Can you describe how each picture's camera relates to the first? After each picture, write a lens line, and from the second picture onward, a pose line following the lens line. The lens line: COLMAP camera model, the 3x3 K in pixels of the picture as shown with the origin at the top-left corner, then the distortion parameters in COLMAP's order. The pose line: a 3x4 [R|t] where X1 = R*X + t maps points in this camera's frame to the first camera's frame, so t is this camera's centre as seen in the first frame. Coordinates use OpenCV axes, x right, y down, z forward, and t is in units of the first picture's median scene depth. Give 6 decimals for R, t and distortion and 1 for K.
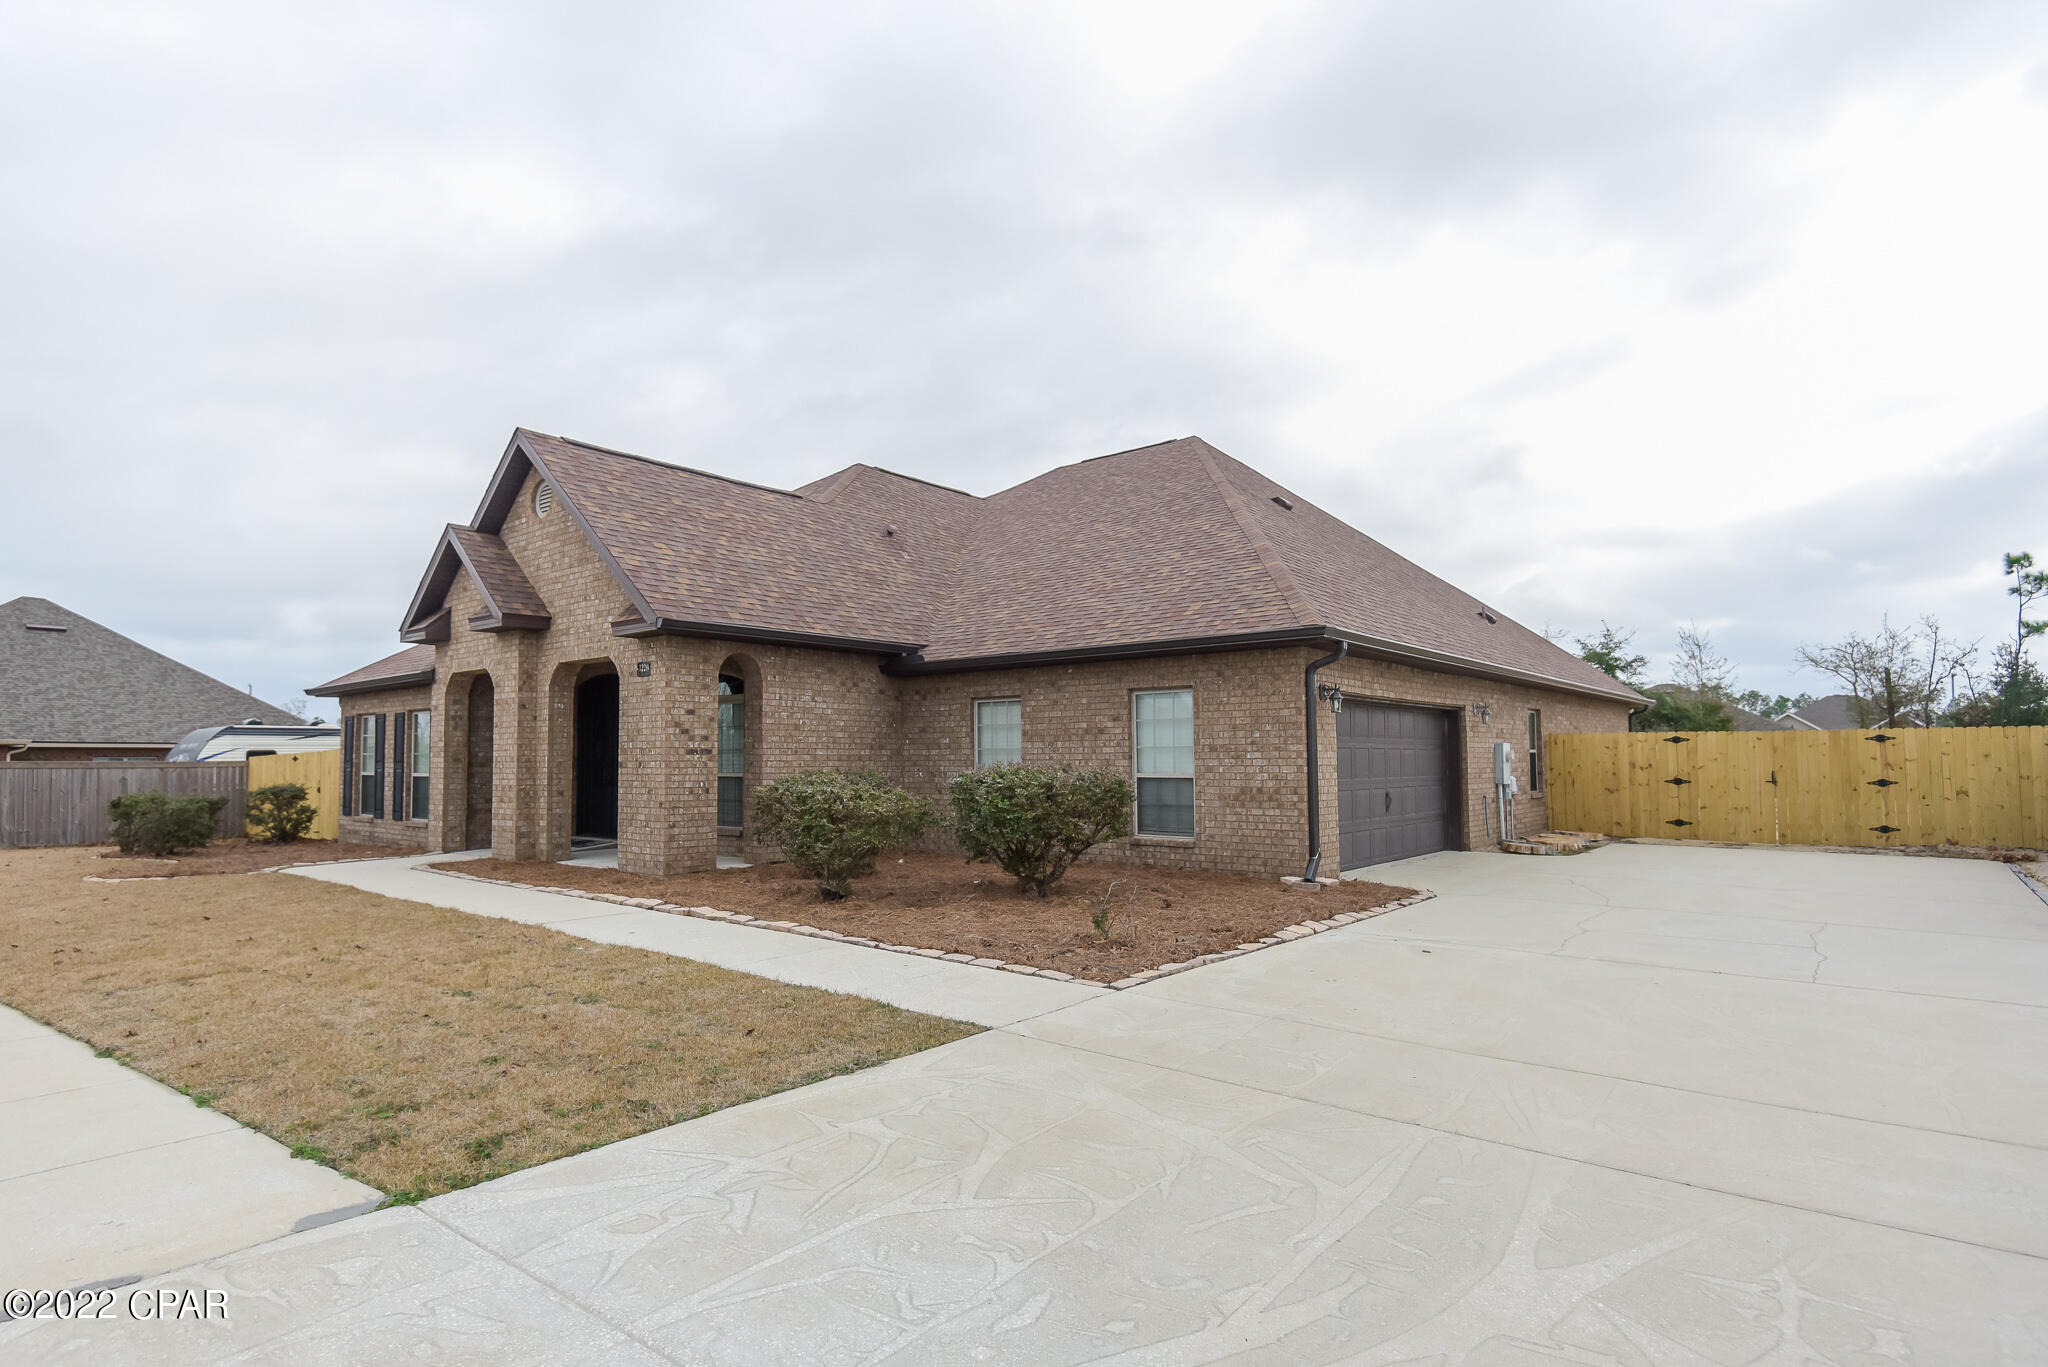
lens RADIAL K [[970.5, 0, 1011.5], [0, 970.5, 686.2], [0, 0, 1]] dist [-0.018771, -0.000126]
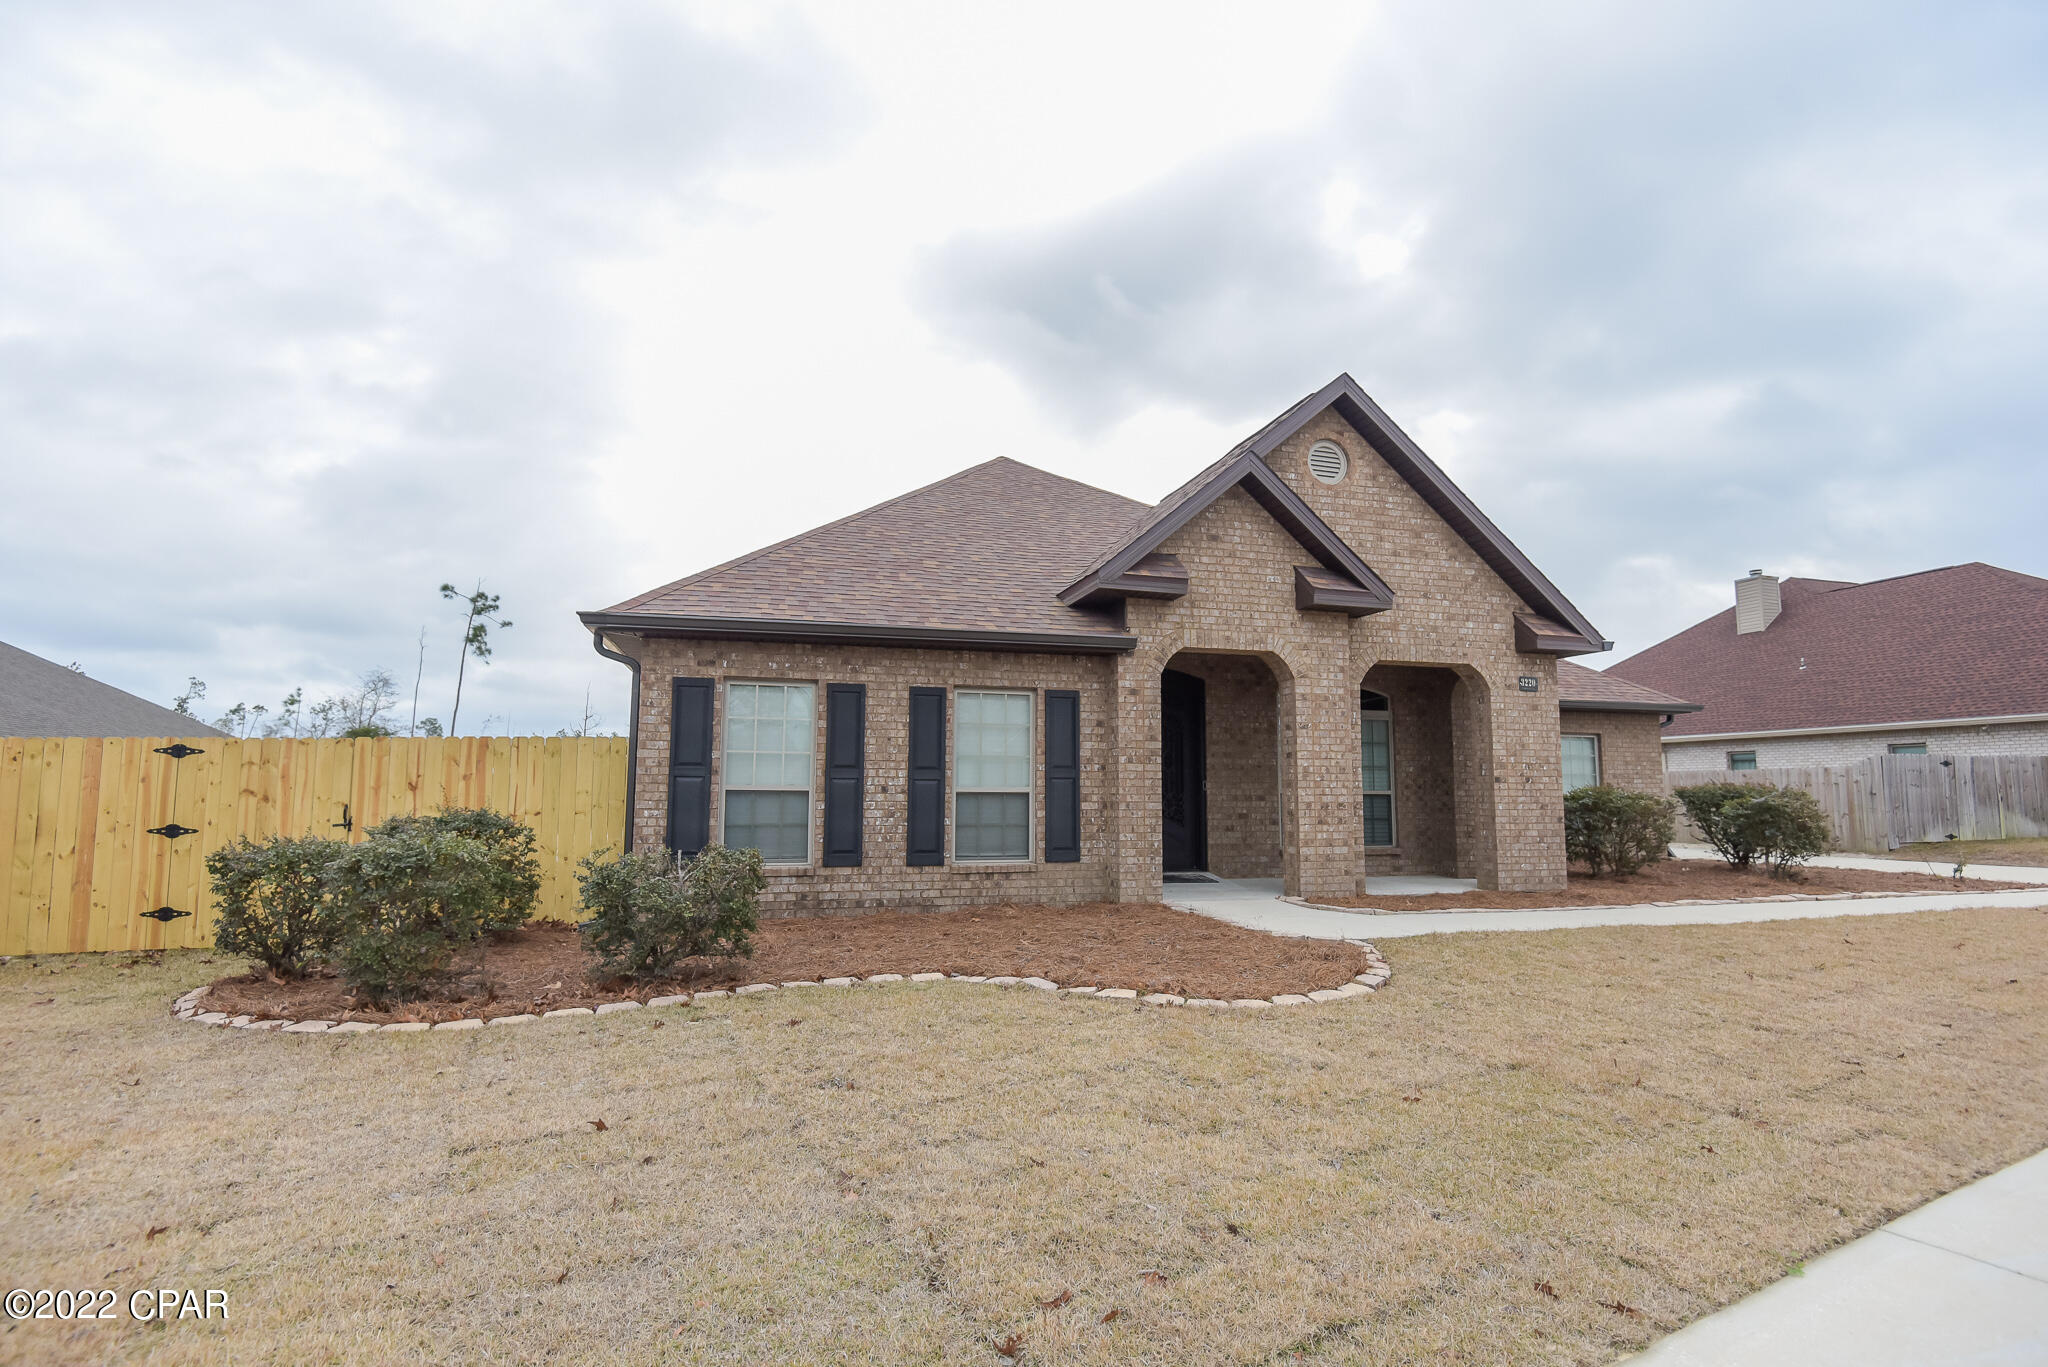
lens RADIAL K [[970.5, 0, 1011.5], [0, 970.5, 686.2], [0, 0, 1]] dist [-0.018771, -0.000126]
pose [[0.626357, 0.095749, 0.773634, -1.453387], [-0.068387, 0.995351, -0.067822, 0.086620], [-0.776531, -0.010426, 0.629993, 0.771341]]
